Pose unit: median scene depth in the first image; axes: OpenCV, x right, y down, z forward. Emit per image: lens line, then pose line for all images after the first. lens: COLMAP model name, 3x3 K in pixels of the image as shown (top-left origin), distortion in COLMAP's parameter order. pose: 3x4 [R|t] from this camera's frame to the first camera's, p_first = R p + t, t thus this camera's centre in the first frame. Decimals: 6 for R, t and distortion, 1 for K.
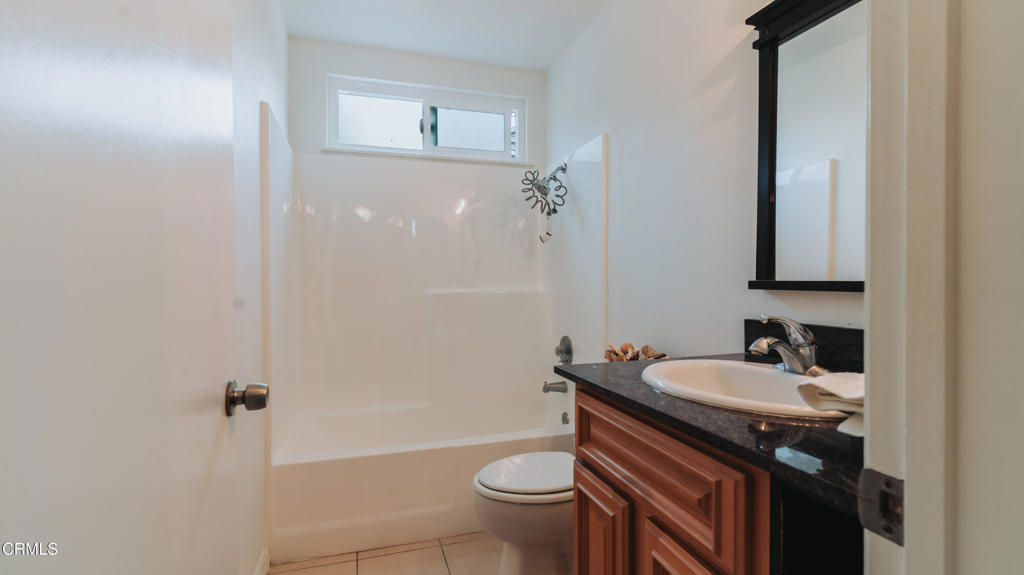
lens RADIAL K [[482.7, 0, 512.6], [0, 482.7, 288.5], [0, 0, 1]] dist [0.005657, 0.001008]
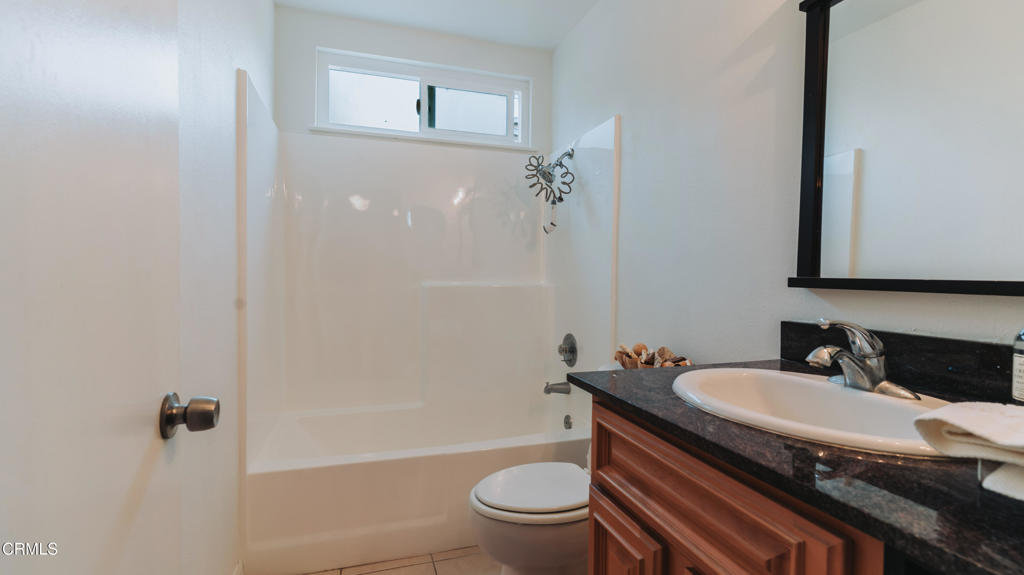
lens RADIAL K [[482.7, 0, 510.9], [0, 482.7, 285.1], [0, 0, 1]] dist [0.005657, 0.001008]
pose [[0.999884, 0.014526, 0.004600, -0.015533], [-0.014554, 0.999875, 0.006097, -0.000369], [-0.004510, -0.006164, 0.999971, 0.110911]]
